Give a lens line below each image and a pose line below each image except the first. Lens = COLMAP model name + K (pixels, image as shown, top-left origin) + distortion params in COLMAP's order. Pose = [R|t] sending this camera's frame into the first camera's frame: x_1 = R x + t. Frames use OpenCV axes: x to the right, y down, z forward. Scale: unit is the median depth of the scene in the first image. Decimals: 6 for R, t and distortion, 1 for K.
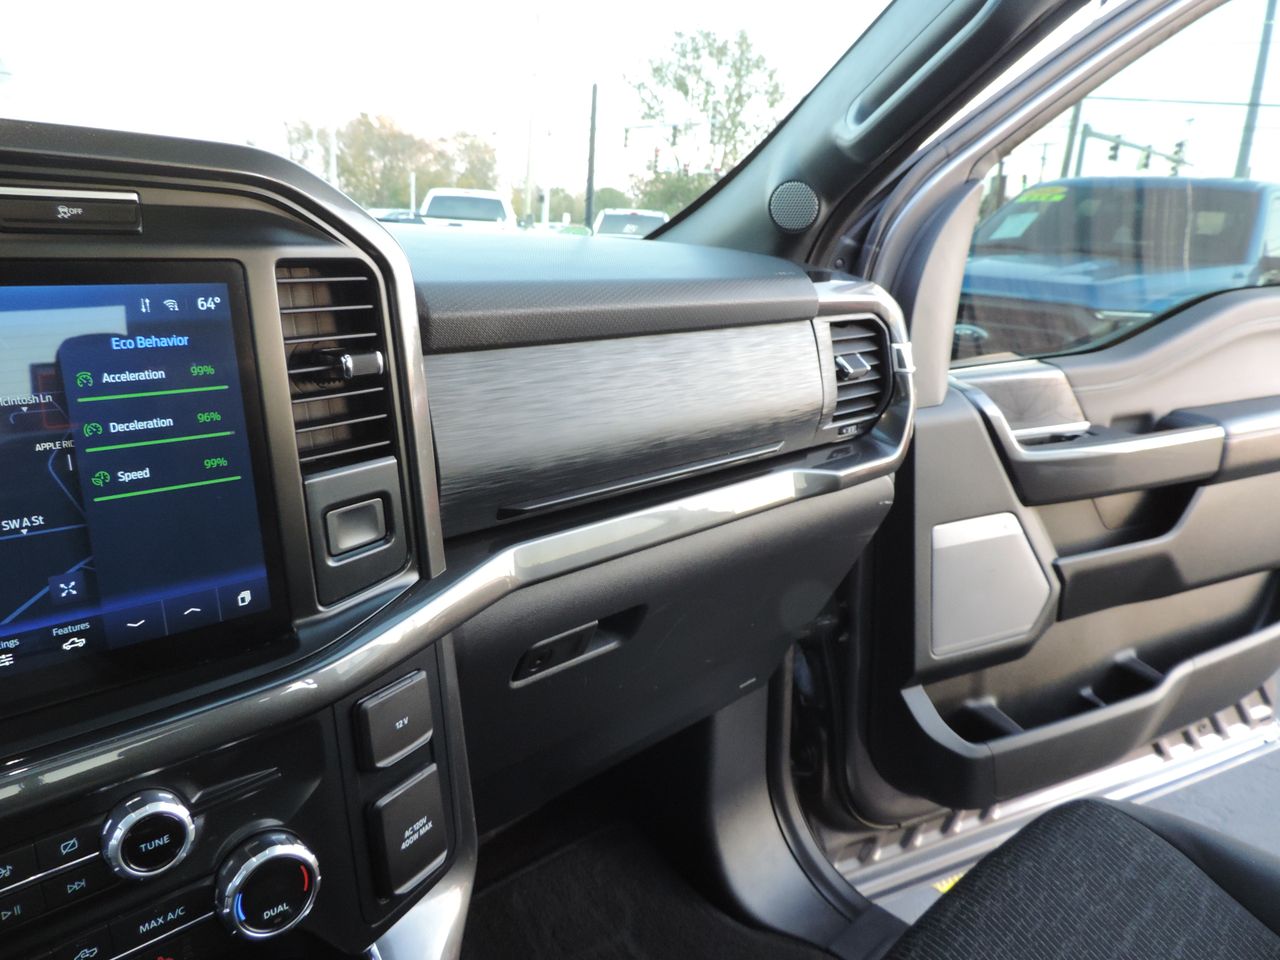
lens RADIAL K [[903.6, 0, 629.5], [0, 903.6, 484.8], [0, 0, 1]] dist [-0.023053, 0.023458]
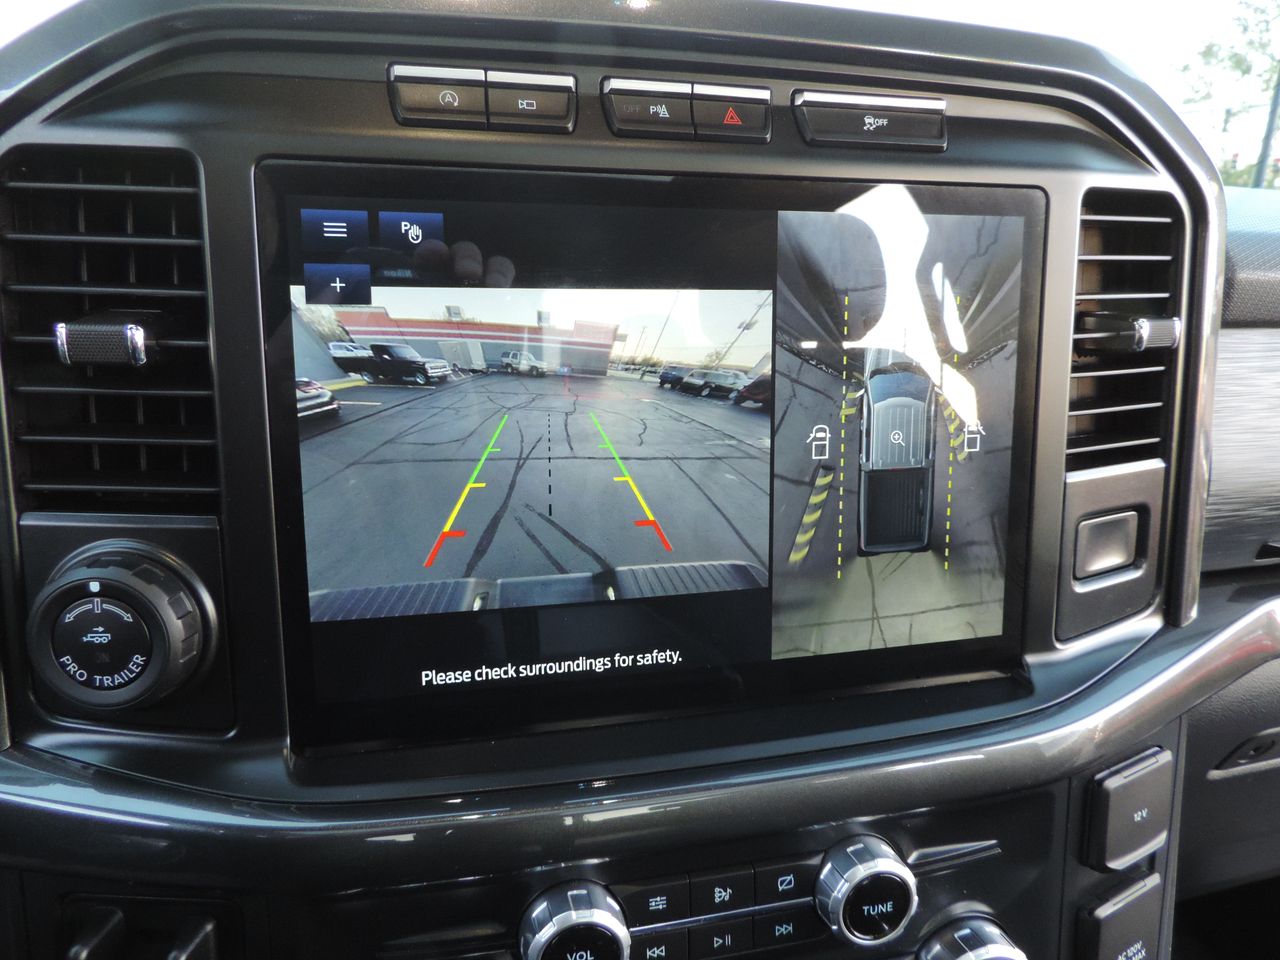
lens RADIAL K [[886.5, 0, 640.0], [0, 886.5, 480.0], [0, 0, 1]] dist [-0.019401, 0.008116]
pose [[0.875125, 0.120185, -0.468735, -0.312446], [-0.121863, 0.992183, 0.026883, 0.020013], [0.468302, 0.033595, 0.882930, 0.155397]]
